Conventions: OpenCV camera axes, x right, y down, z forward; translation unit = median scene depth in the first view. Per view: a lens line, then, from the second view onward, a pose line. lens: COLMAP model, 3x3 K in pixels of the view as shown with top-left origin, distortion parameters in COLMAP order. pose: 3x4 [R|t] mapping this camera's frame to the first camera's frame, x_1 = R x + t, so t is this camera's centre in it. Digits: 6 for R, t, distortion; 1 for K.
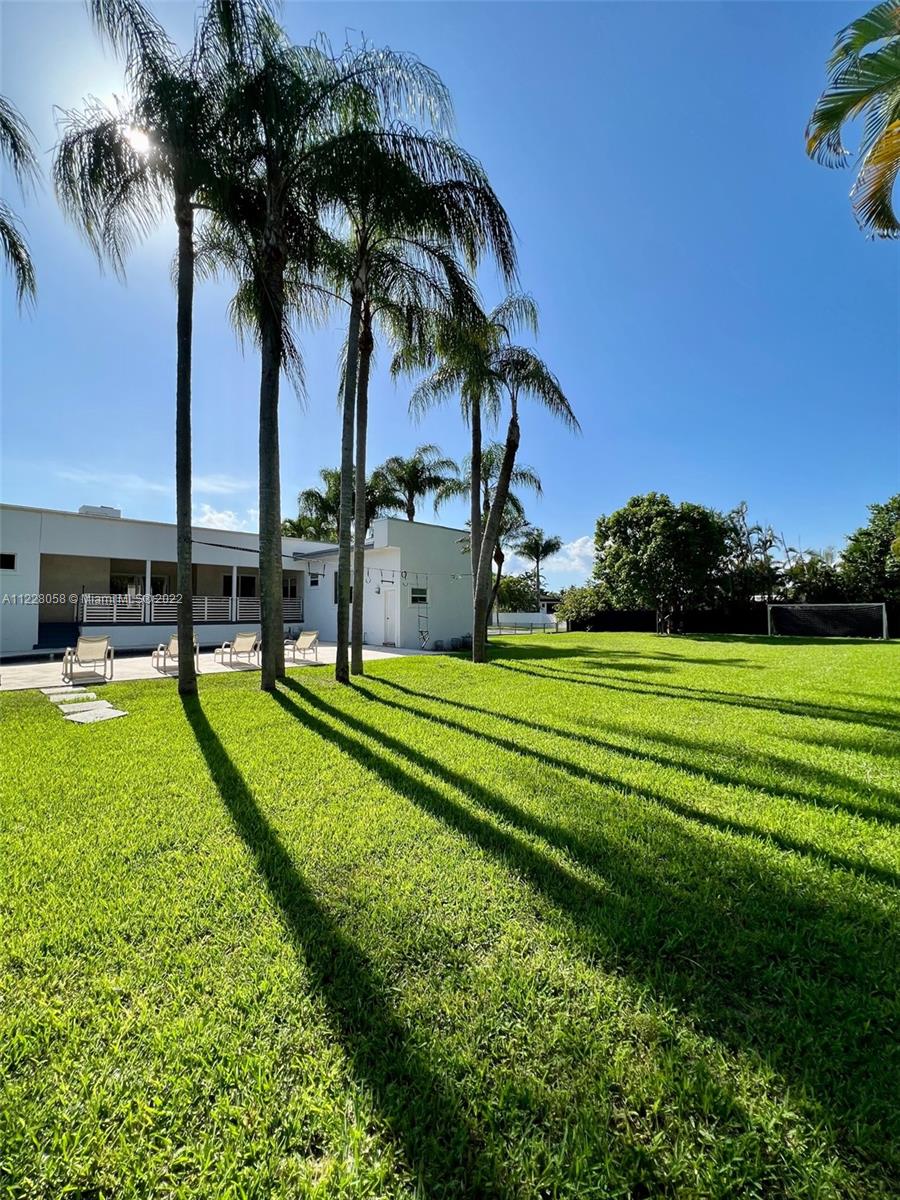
lens RADIAL K [[481.8, 0, 454.7], [0, 481.8, 595.8], [0, 0, 1]] dist [-0.002501, 0.000856]
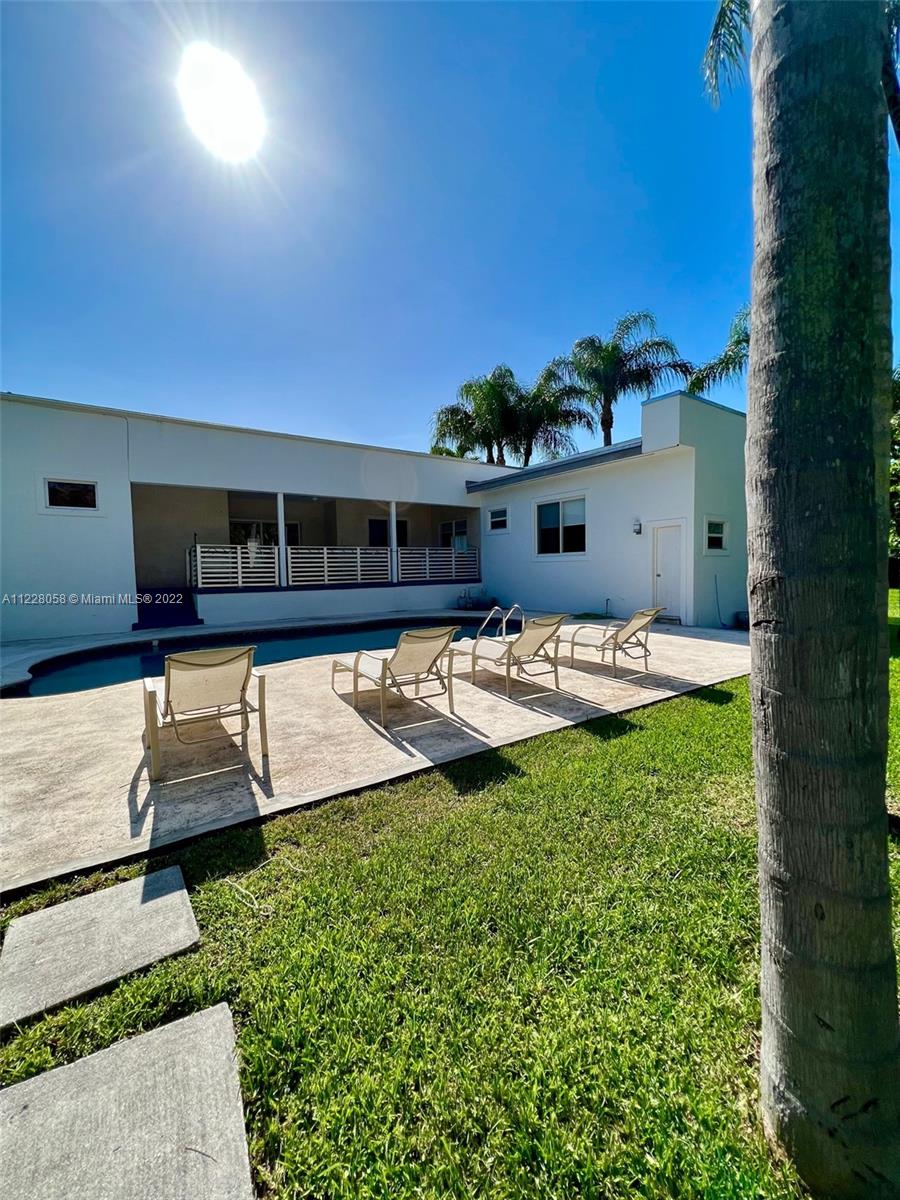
lens RADIAL K [[481.8, 0, 451.6], [0, 481.8, 597.5], [0, 0, 1]] dist [-0.002501, 0.000856]
pose [[0.982869, -0.004790, -0.184242, -0.276818], [0.022798, 0.995144, 0.095749, 0.011484], [0.182889, -0.098309, 0.978206, 0.373668]]
